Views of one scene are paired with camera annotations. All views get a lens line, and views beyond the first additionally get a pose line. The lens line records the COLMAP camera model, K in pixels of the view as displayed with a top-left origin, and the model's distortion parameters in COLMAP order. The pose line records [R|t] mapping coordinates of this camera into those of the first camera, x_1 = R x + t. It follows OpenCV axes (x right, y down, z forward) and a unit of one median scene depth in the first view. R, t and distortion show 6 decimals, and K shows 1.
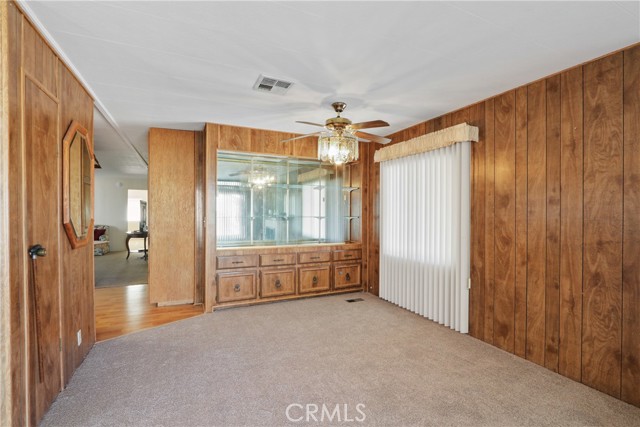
lens RADIAL K [[295.6, 0, 320.0], [0, 295.6, 213.5], [0, 0, 1]] dist [-0.001039, 0.000095]
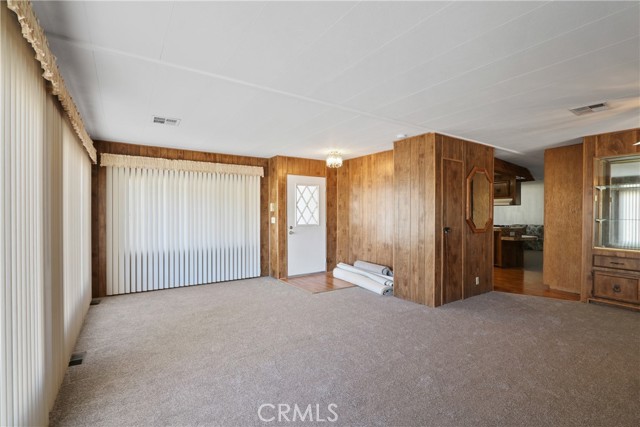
lens RADIAL K [[303.9, 0, 320.0], [0, 303.9, 213.5], [0, 0, 1]] dist [-0.000845, 0.000270]
pose [[0.141156, 0.002347, -0.989985, 0.962243], [-0.009136, 0.999958, 0.001068, -0.000511], [0.989945, 0.008893, 0.141171, -0.271441]]
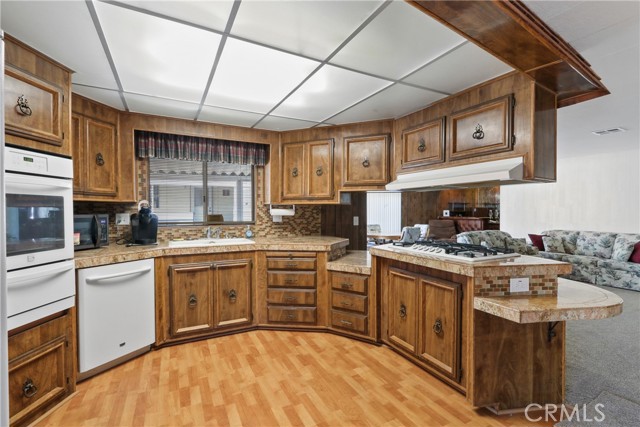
lens RADIAL K [[303.9, 0, 320.0], [0, 303.9, 213.5], [0, 0, 1]] dist [-0.000845, 0.000270]
pose [[0.034830, 0.011615, -0.999326, -0.670555], [-0.006633, 0.999913, 0.011390, -0.011038], [0.999371, 0.006232, 0.034904, 1.216849]]
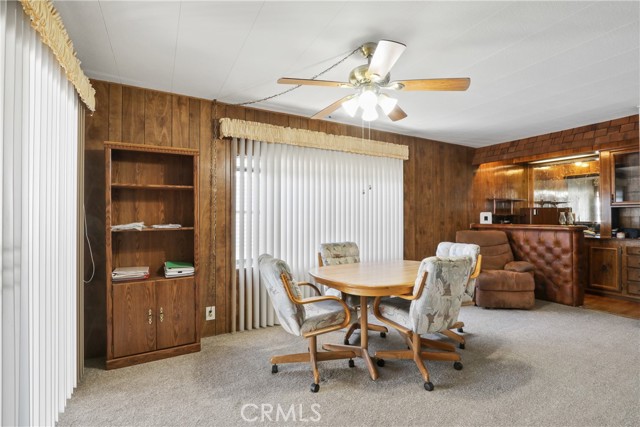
lens RADIAL K [[303.9, 0, 320.0], [0, 303.9, 213.5], [0, 0, 1]] dist [-0.000845, 0.000270]
pose [[0.062704, -0.016014, -0.997904, -2.361314], [-0.007532, 0.999835, -0.016518, 0.028382], [0.998004, 0.008552, 0.062573, 1.673390]]
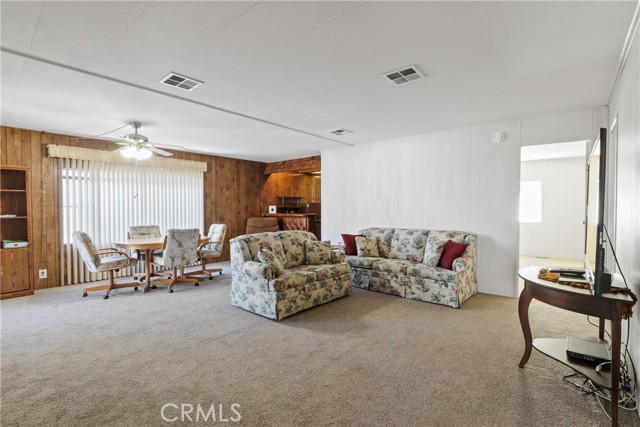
lens RADIAL K [[303.9, 0, 320.0], [0, 303.9, 213.5], [0, 0, 1]] dist [-0.000845, 0.000270]
pose [[0.405563, 0.011404, -0.913996, -1.356152], [-0.004021, 0.999935, 0.010692, 0.022044], [0.914058, -0.000661, 0.405583, 2.063487]]
